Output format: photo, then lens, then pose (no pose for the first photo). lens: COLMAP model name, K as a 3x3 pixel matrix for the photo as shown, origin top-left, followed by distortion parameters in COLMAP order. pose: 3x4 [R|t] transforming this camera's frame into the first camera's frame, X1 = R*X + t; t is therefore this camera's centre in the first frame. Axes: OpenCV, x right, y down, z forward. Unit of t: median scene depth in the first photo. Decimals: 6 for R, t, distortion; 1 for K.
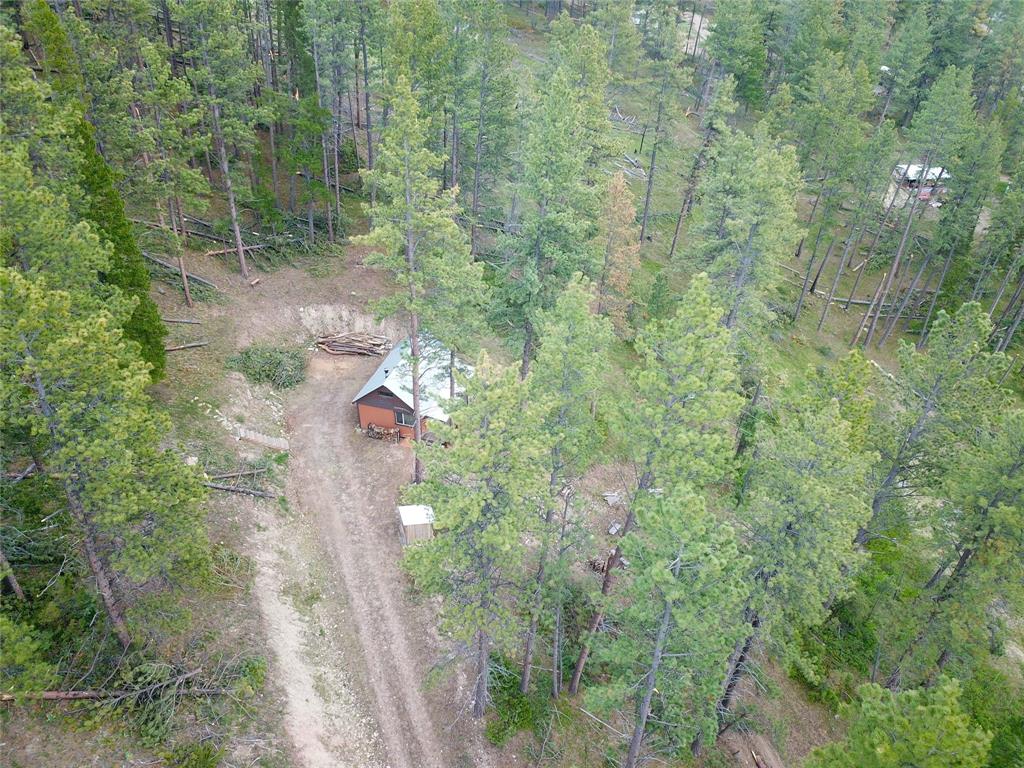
lens RADIAL K [[787.2, 0, 510.1], [0, 787.2, 383.3], [0, 0, 1]] dist [0.019681, -0.011565]
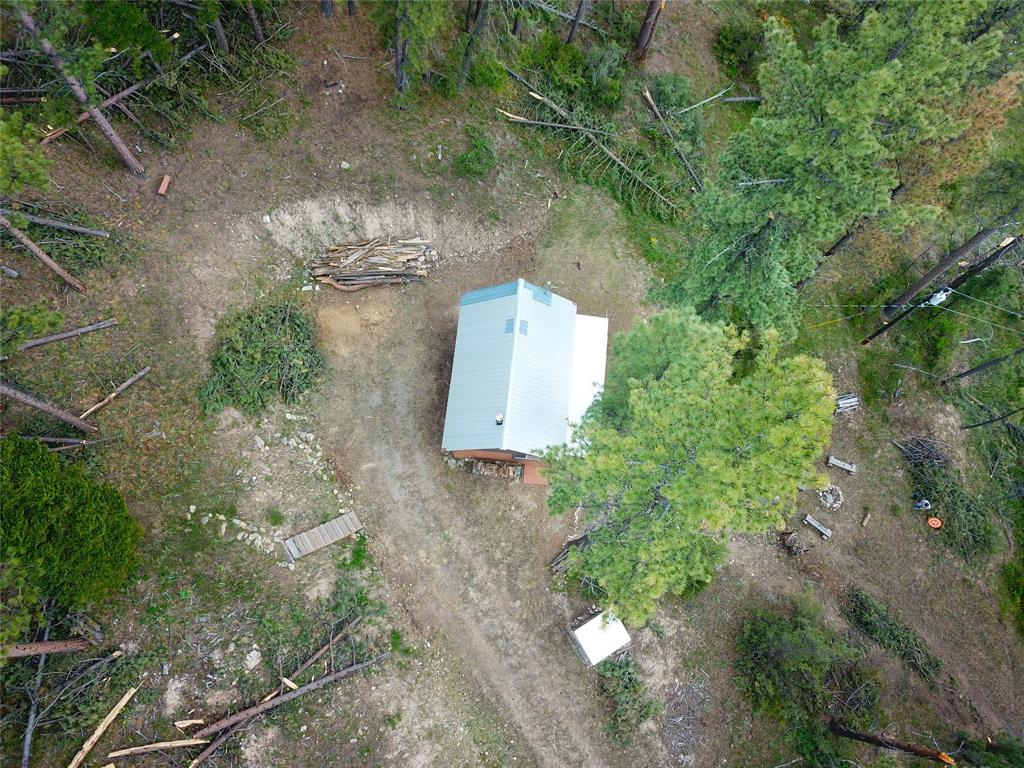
lens RADIAL K [[787.2, 0, 515.1], [0, 787.2, 382.7], [0, 0, 1]] dist [0.019681, -0.011565]
pose [[0.980171, -0.187435, 0.064290, -0.169534], [0.106994, 0.773699, 0.624453, -0.388215], [-0.166786, -0.605192, 0.778412, 0.524781]]
